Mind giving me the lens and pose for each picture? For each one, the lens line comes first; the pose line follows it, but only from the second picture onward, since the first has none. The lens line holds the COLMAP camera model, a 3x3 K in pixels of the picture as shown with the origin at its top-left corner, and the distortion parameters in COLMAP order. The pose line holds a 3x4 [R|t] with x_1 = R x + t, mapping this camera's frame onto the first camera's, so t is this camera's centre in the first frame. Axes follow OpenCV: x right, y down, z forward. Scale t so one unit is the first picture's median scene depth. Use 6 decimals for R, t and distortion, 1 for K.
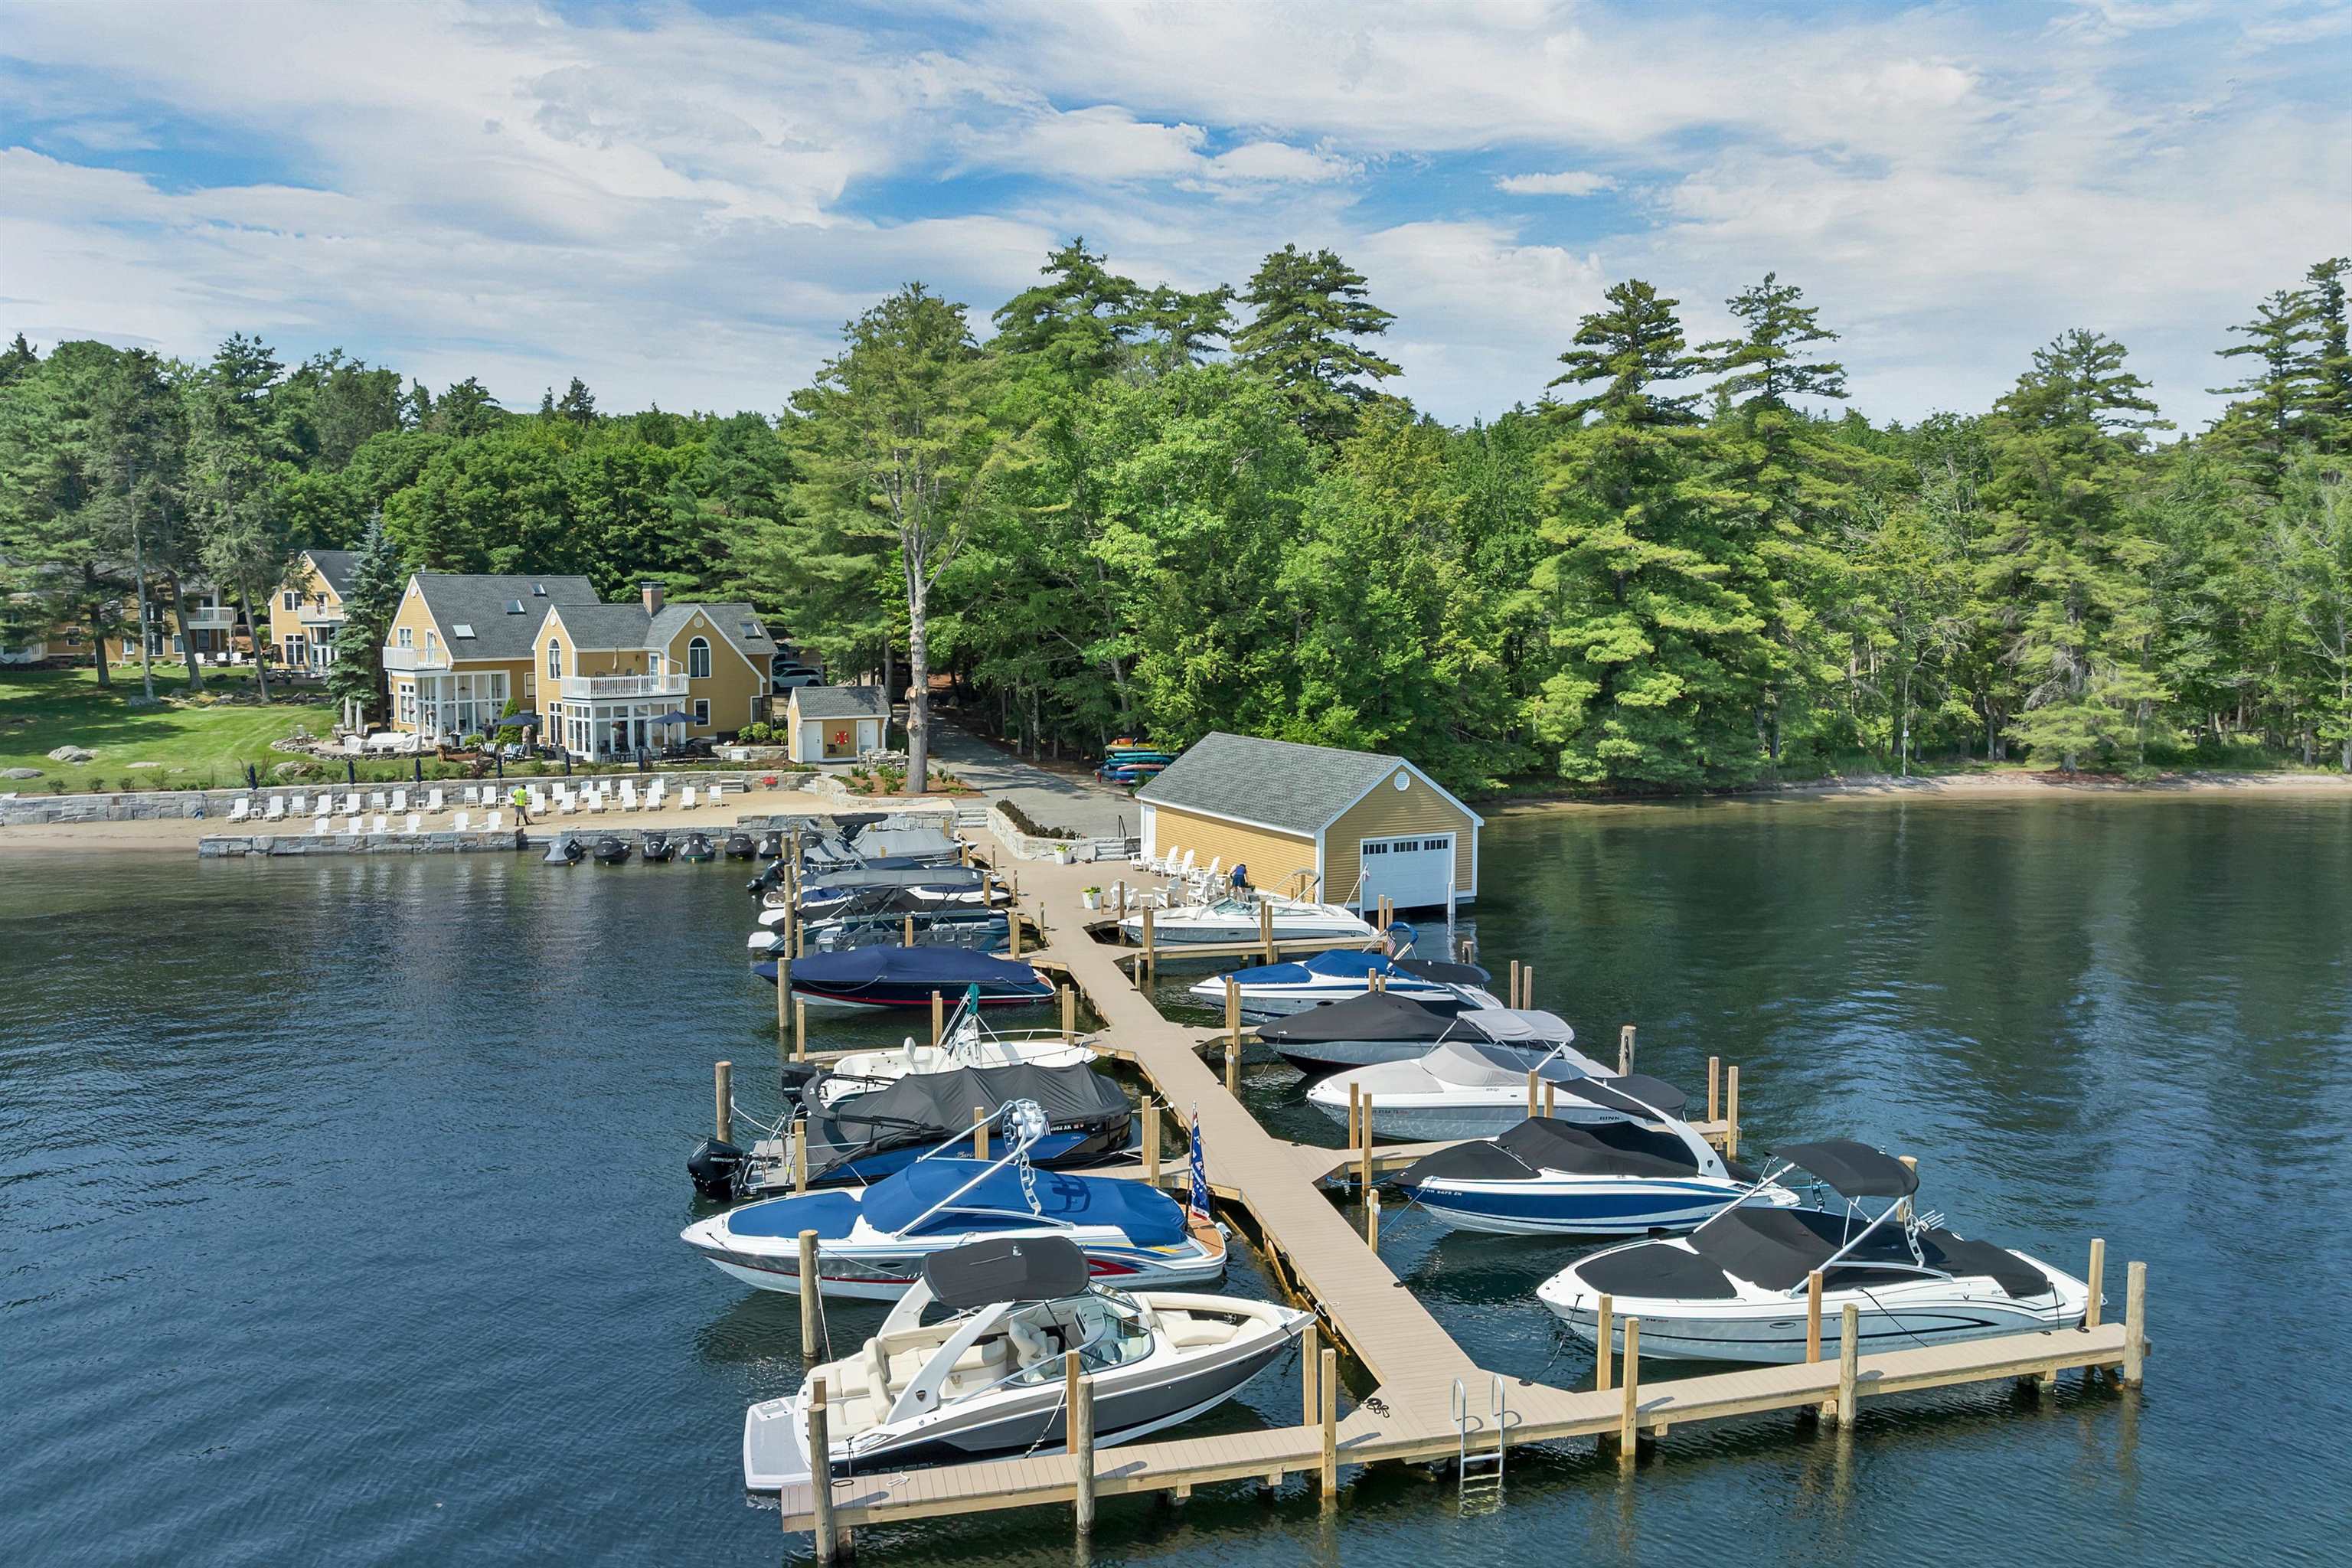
lens RADIAL K [[1695.5, 0, 1179.8], [0, 1695.5, 715.6], [0, 0, 1]] dist [-0.034417, -0.000960]
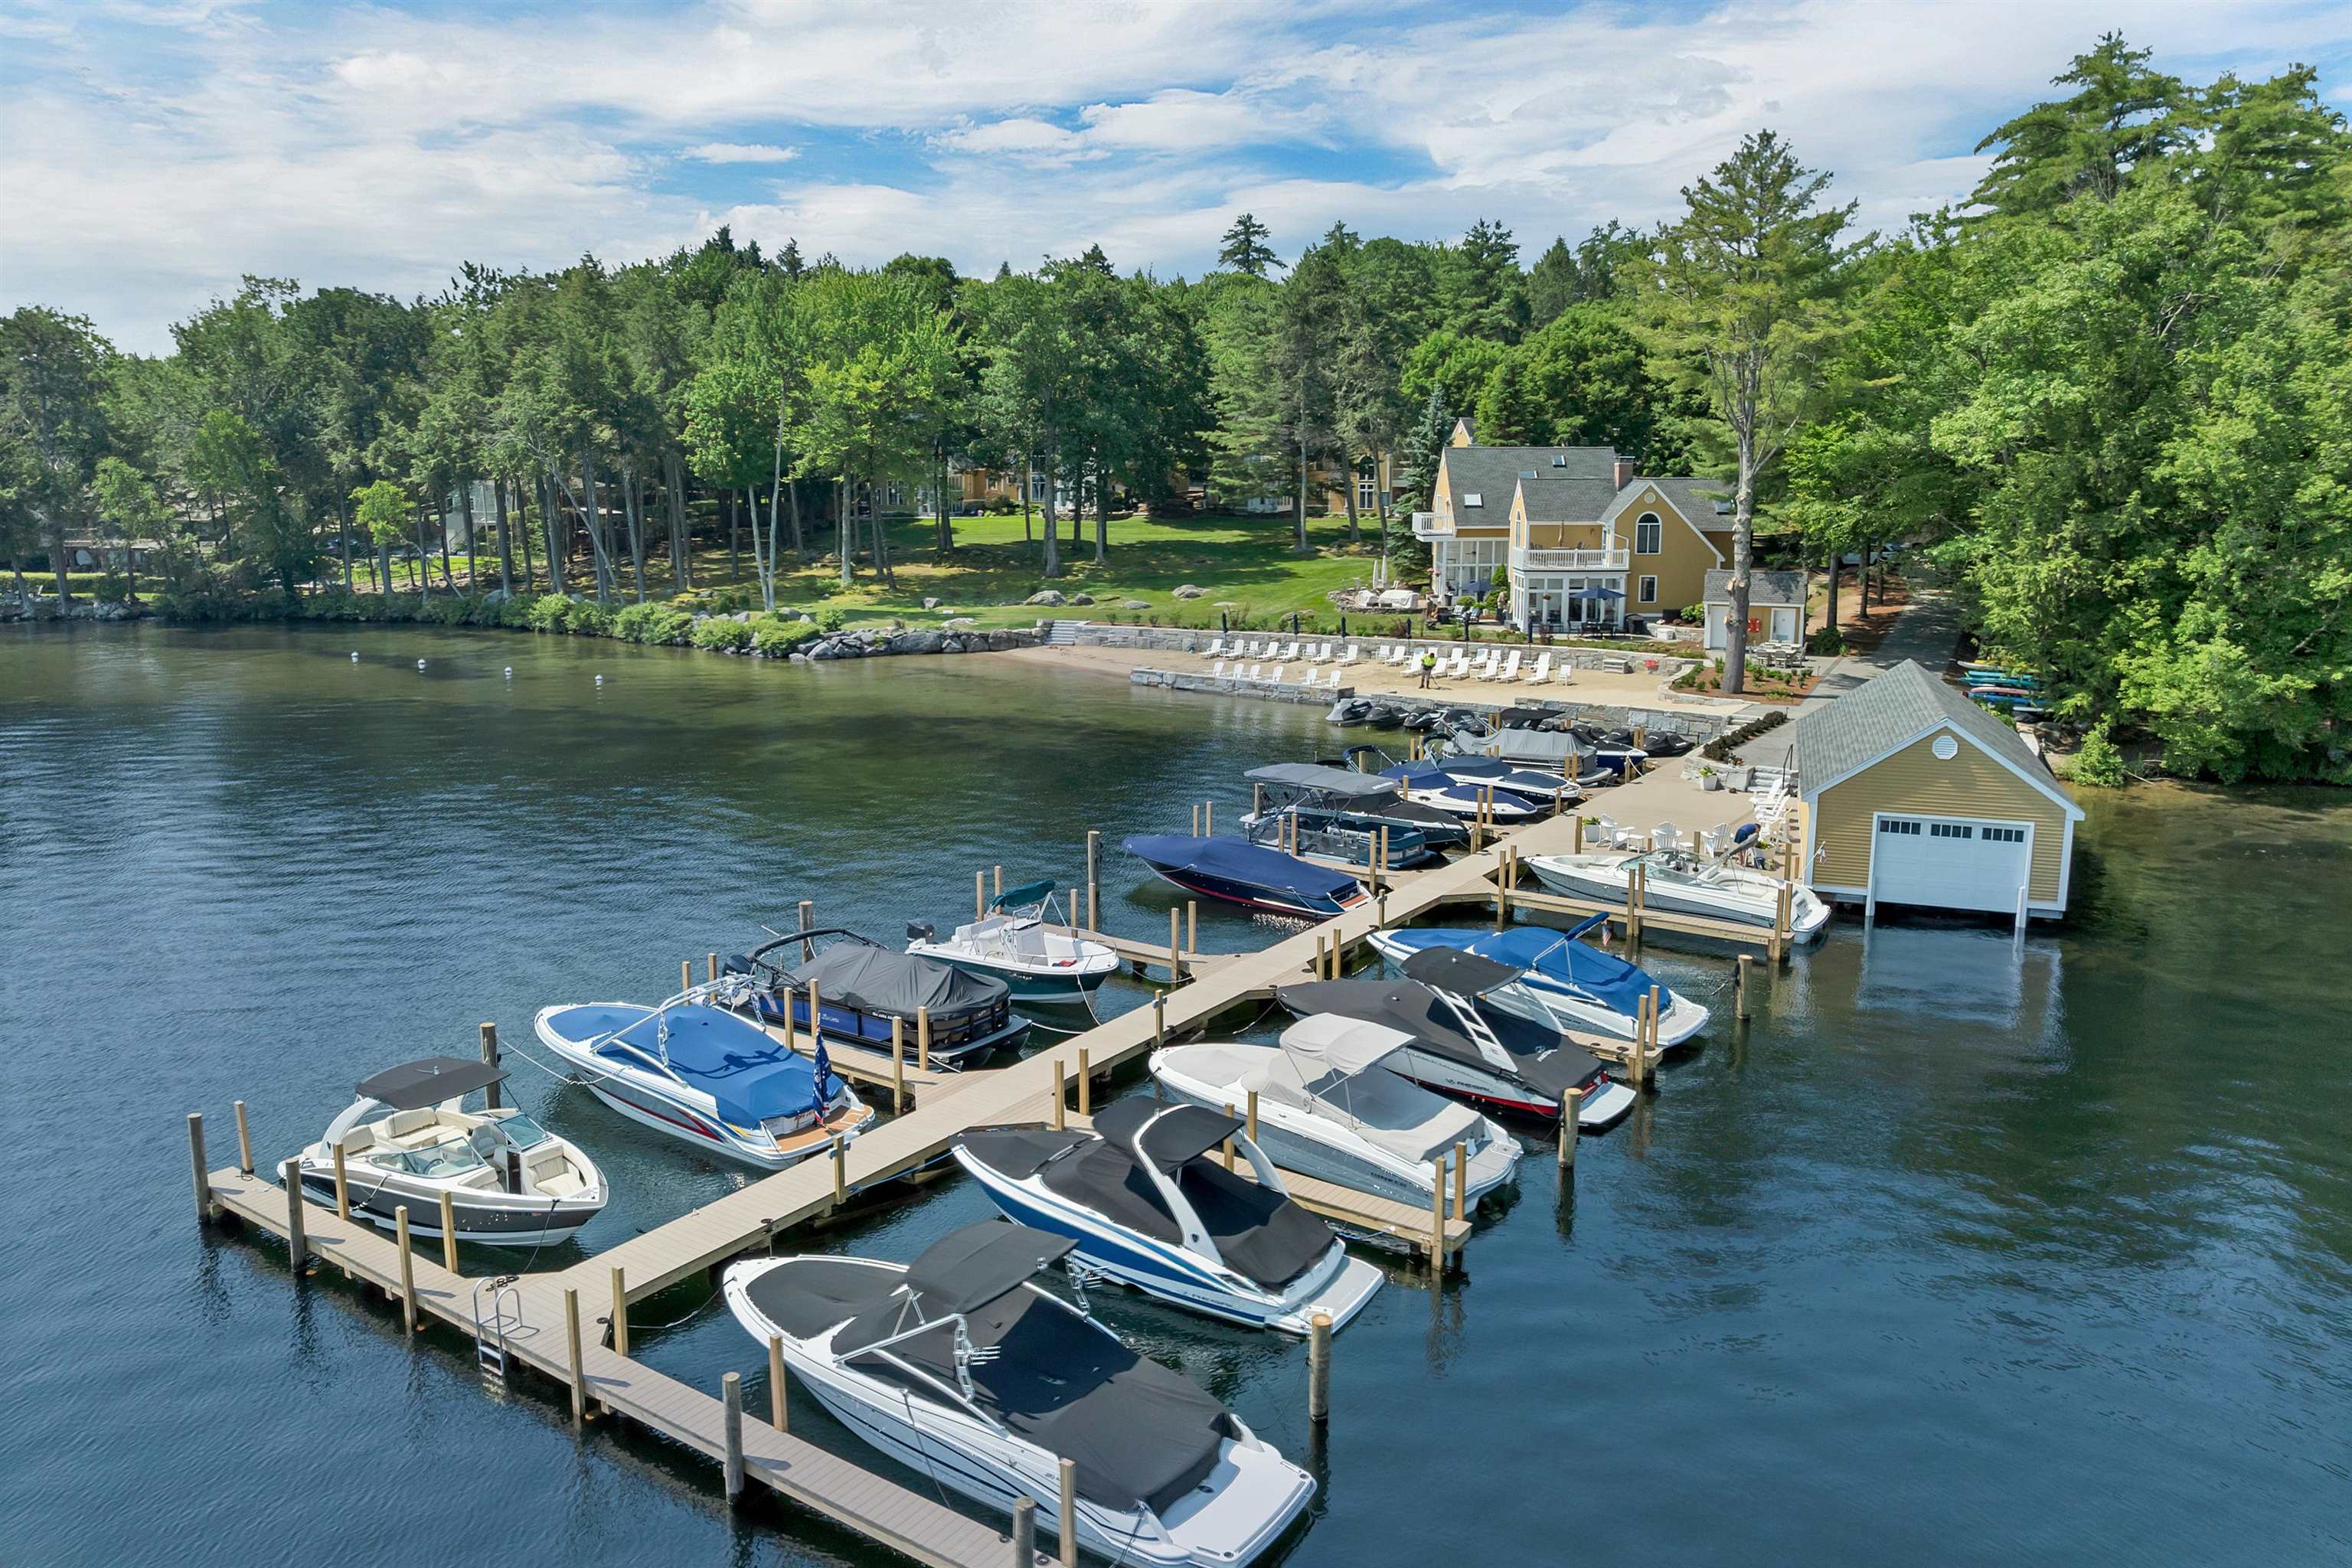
lens RADIAL K [[1697.6, 0, 1222.6], [0, 1697.6, 723.7], [0, 0, 1]] dist [-0.048205, -0.000641]
pose [[0.670068, 0.119433, -0.732628, 0.300399], [-0.046953, 0.991814, 0.118742, -0.030711], [0.740813, -0.045166, 0.670191, 0.147991]]
